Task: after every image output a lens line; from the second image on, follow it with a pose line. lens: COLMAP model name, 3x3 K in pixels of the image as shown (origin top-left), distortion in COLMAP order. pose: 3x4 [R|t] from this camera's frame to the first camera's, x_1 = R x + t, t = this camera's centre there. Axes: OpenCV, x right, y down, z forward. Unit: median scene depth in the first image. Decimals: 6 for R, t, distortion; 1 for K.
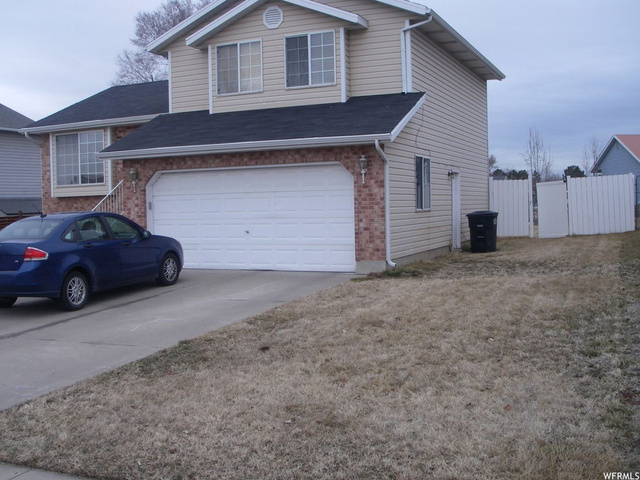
lens RADIAL K [[740.0, 0, 320.2], [0, 740.0, 237.1], [0, 0, 1]] dist [-0.156765, 0.000000]
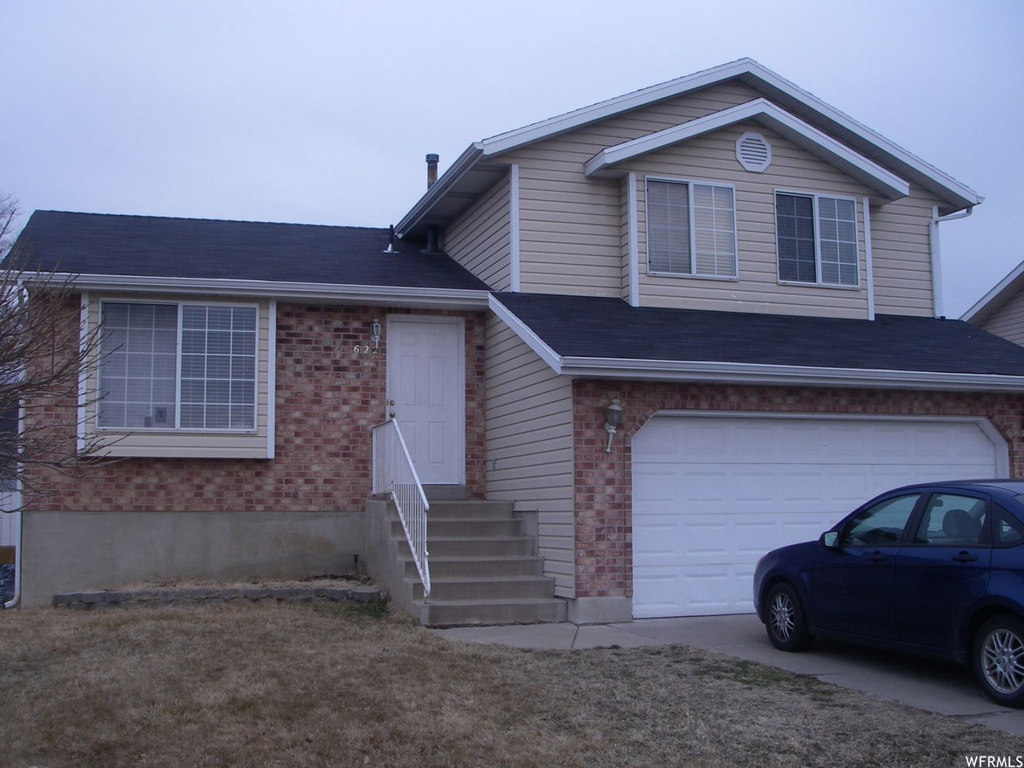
lens RADIAL K [[1183.9, 0, 512.5], [0, 1183.9, 393.9], [0, 0, 1]] dist [-0.156765, 0.000000]
pose [[0.745157, 0.087294, 0.661151, -0.784989], [0.016827, 0.988619, -0.149496, 0.011486], [-0.666677, 0.122523, 0.735208, 0.495929]]
